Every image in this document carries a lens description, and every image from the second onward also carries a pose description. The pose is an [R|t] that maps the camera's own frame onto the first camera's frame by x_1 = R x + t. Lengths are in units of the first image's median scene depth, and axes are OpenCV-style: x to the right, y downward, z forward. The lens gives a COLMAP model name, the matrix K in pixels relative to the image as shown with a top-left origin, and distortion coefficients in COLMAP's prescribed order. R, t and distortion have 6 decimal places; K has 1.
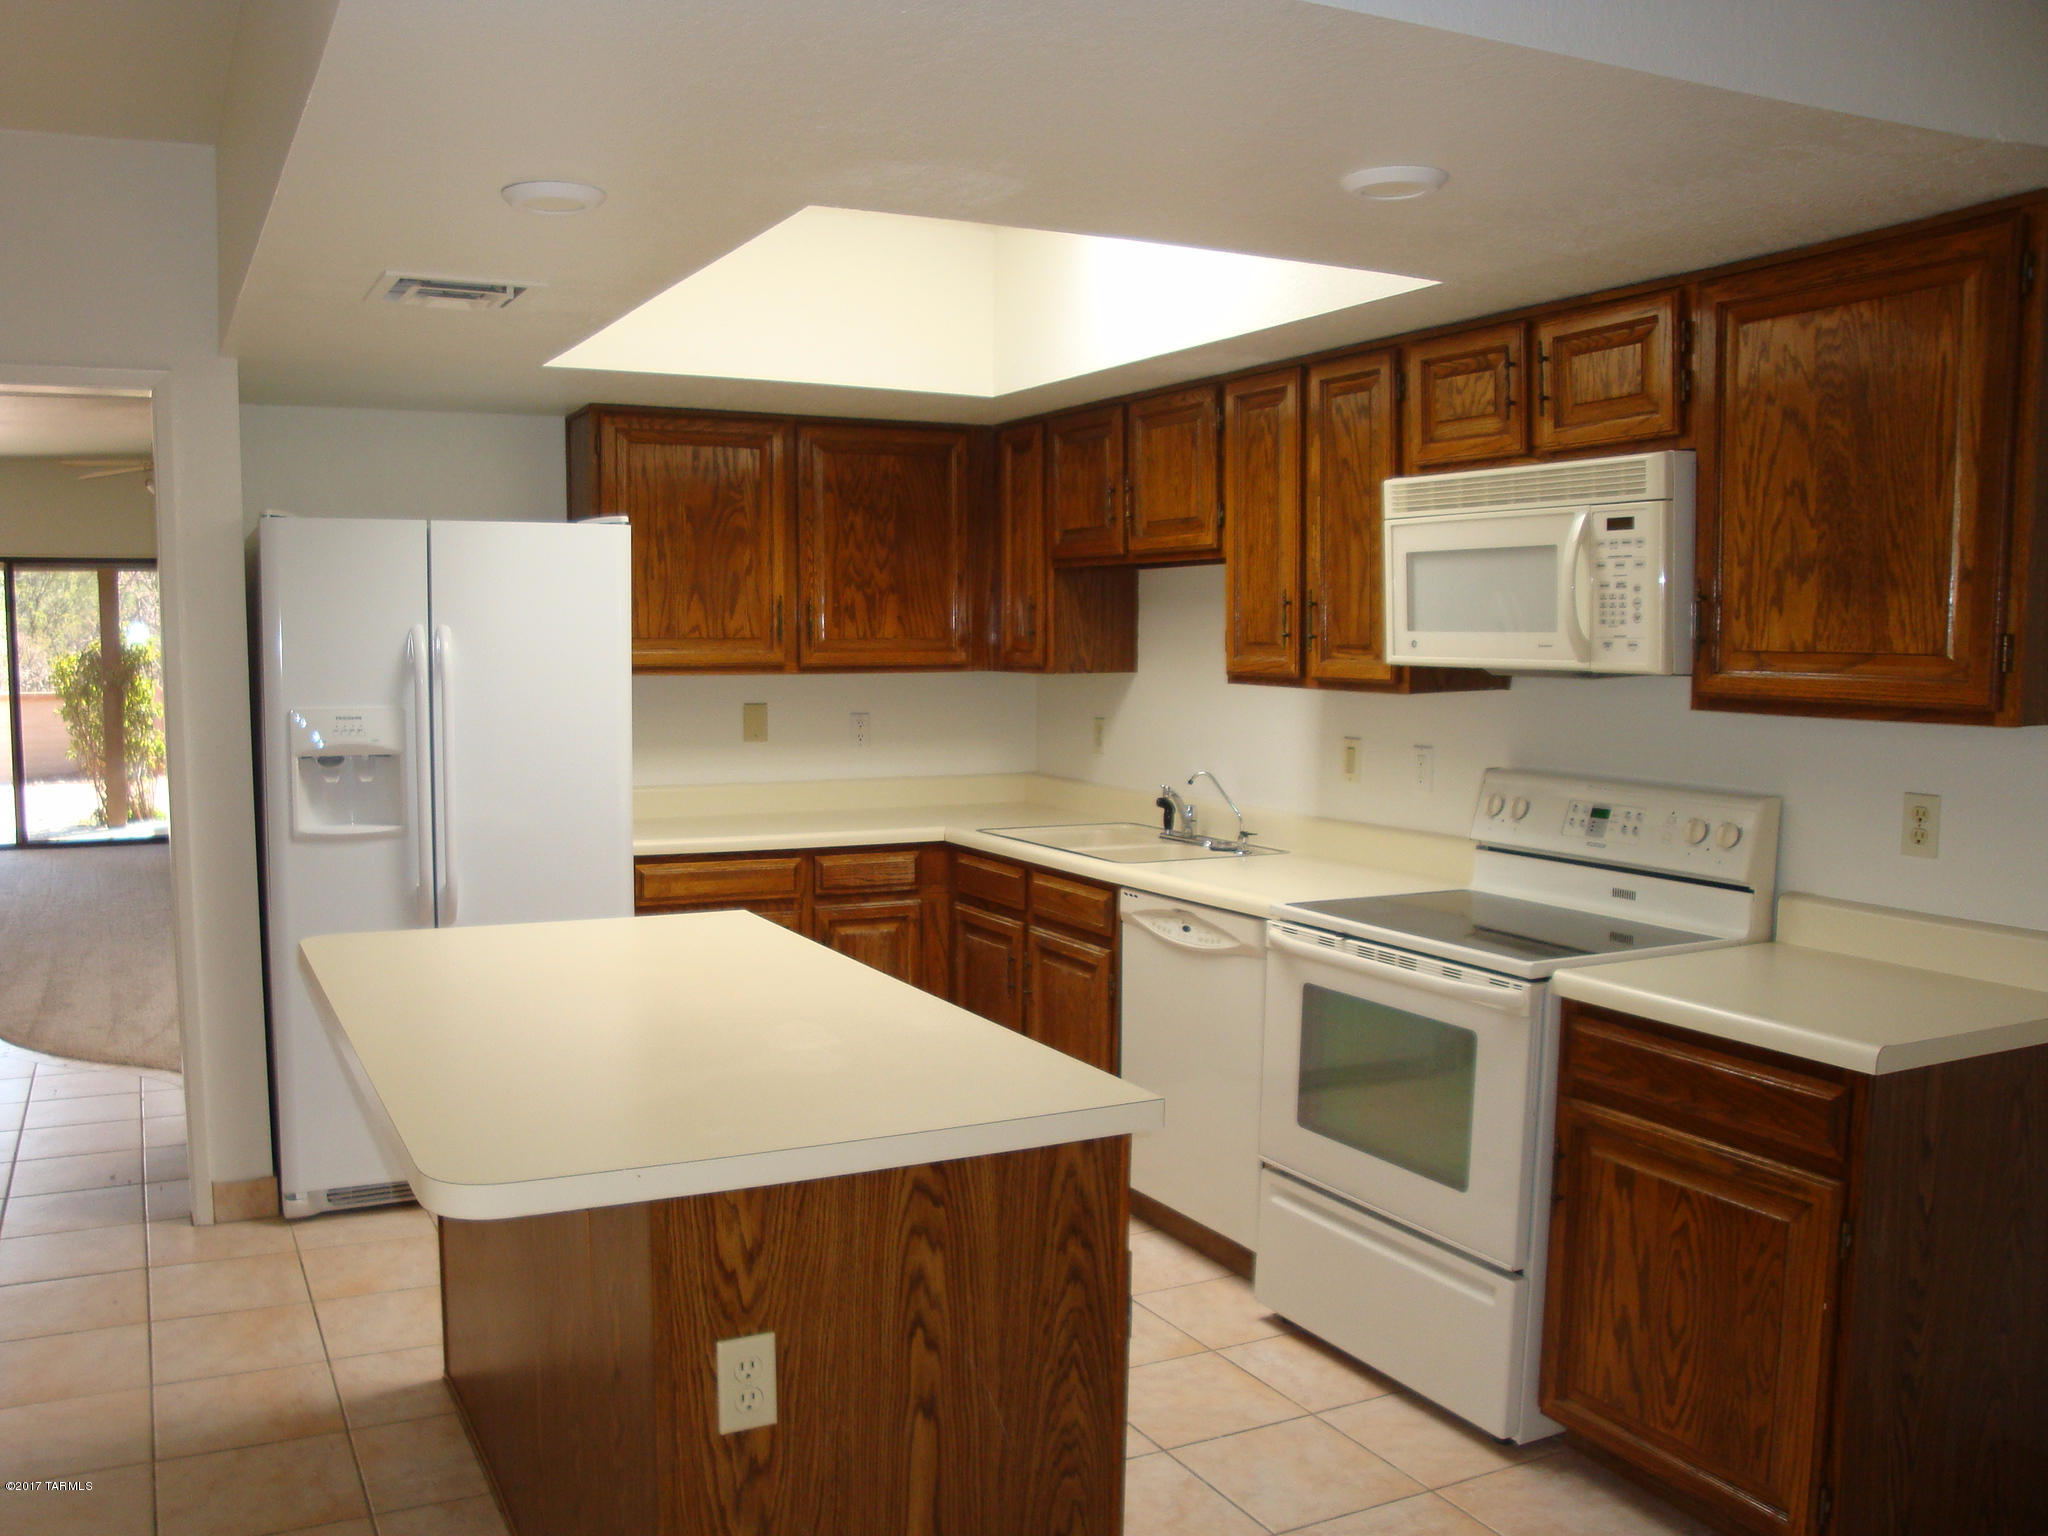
lens RADIAL K [[1698.5, 0, 1024.0], [0, 1698.5, 768.0], [0, 0, 1]] dist [-0.121823, 0.086568]
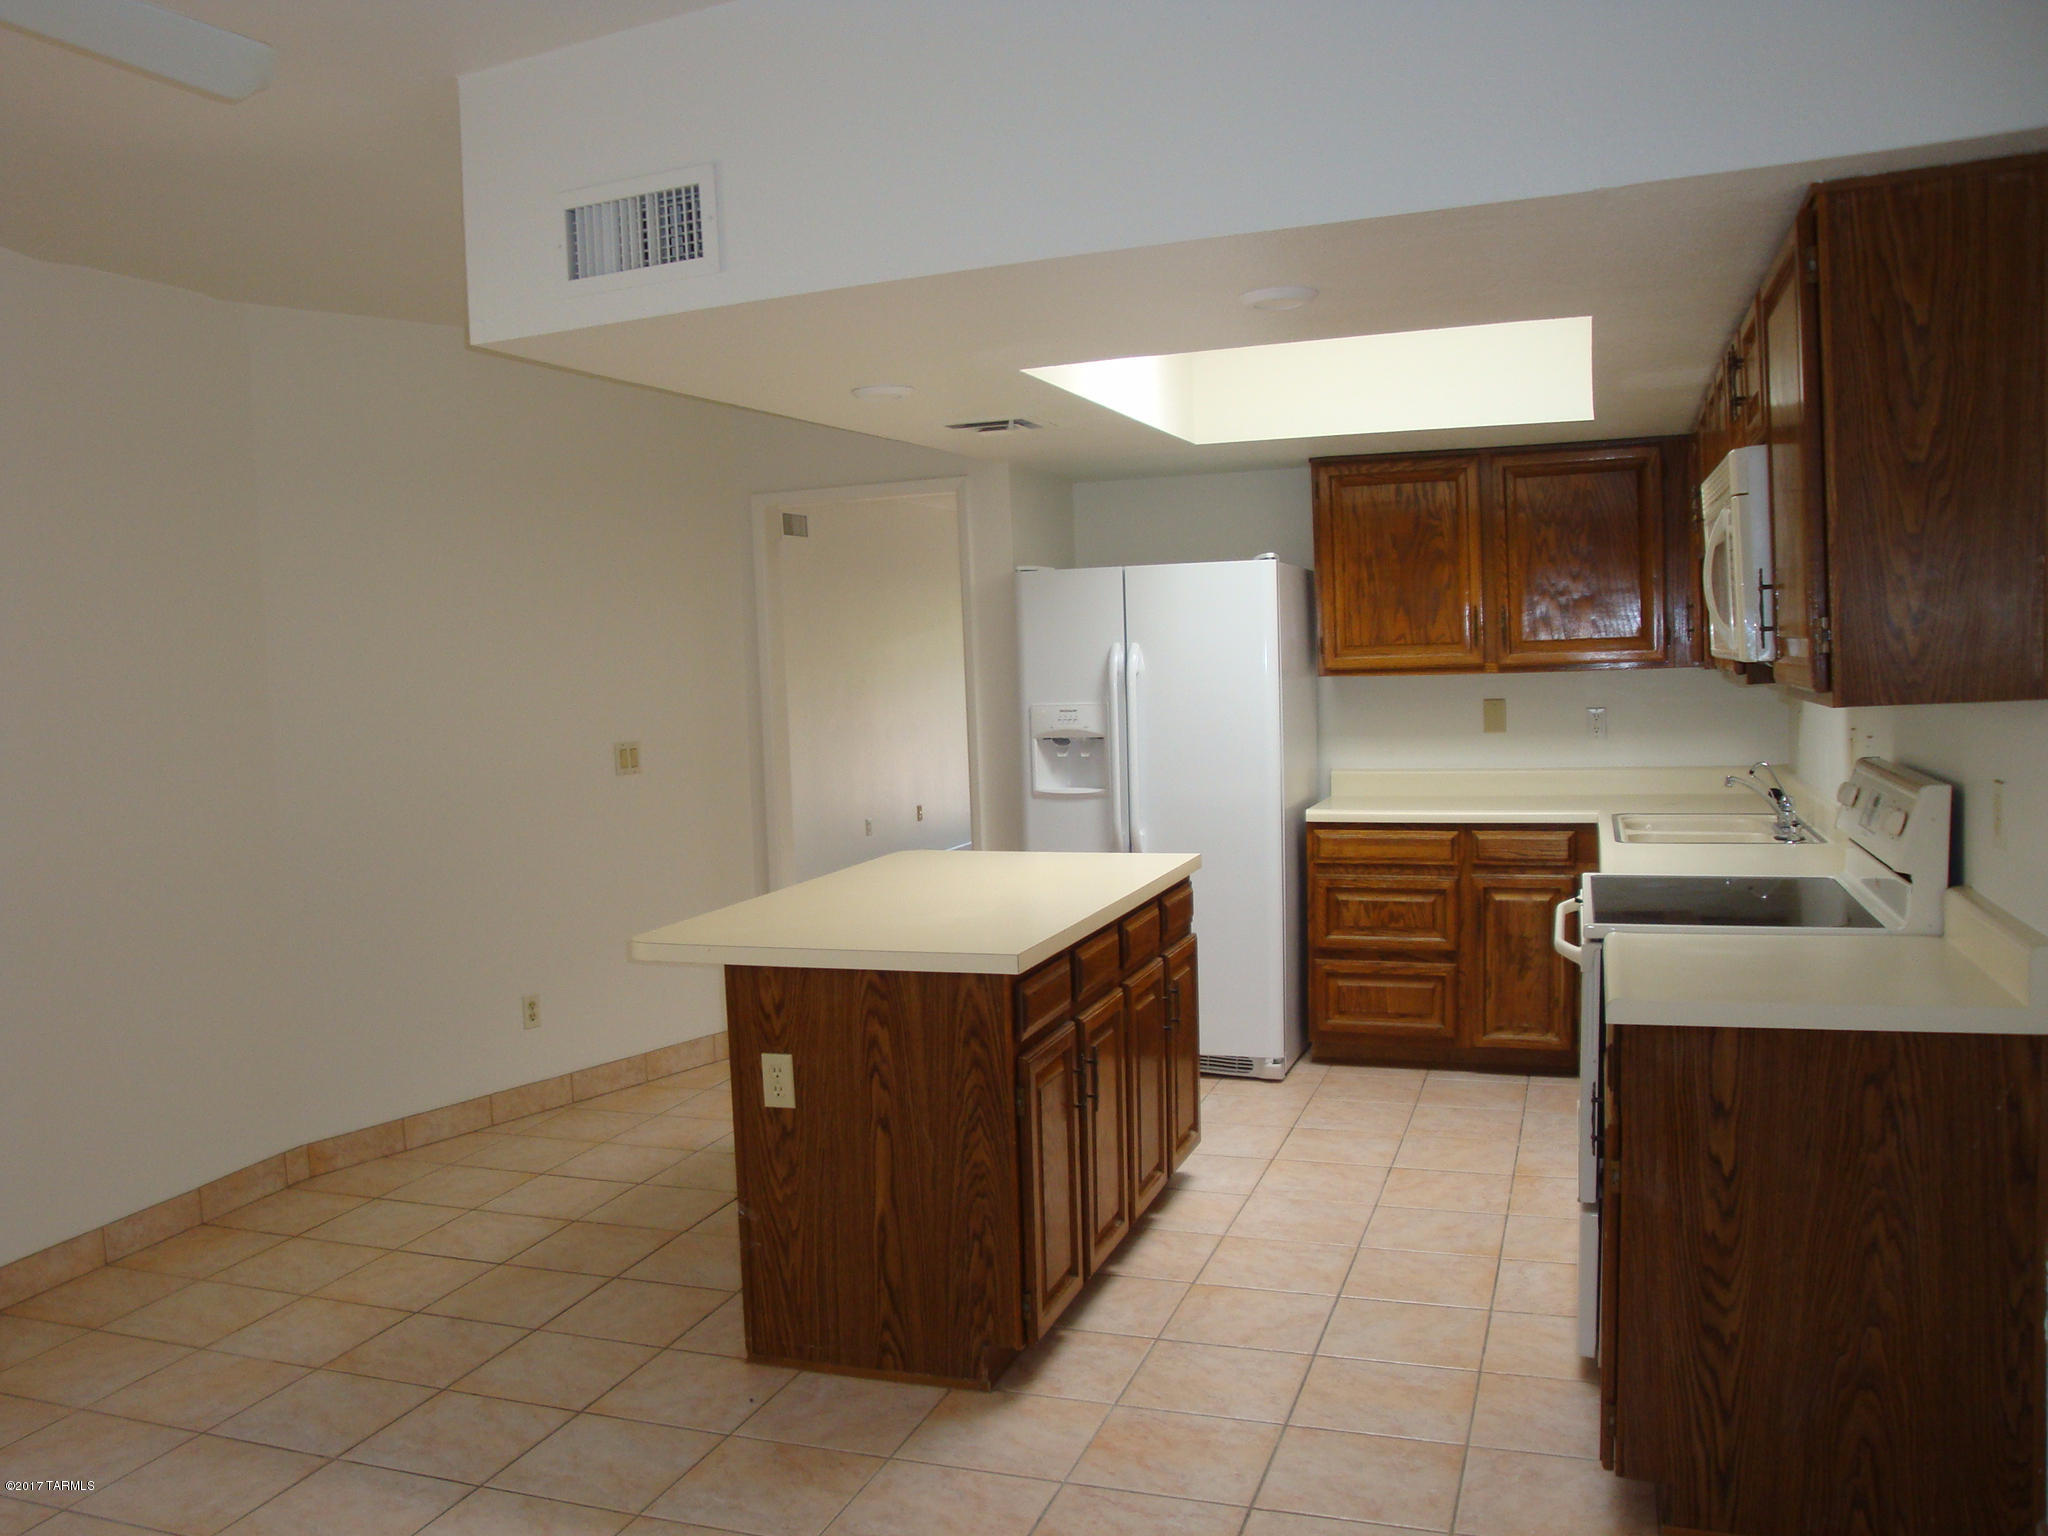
lens RADIAL K [[1698.5, 0, 1024.0], [0, 1698.5, 768.0], [0, 0, 1]] dist [-0.121823, 0.086568]
pose [[0.708101, 0.020473, -0.705814, 0.582156], [-0.020520, 0.999754, 0.008413, 0.007337], [0.705813, 0.008526, 0.708347, -0.040160]]
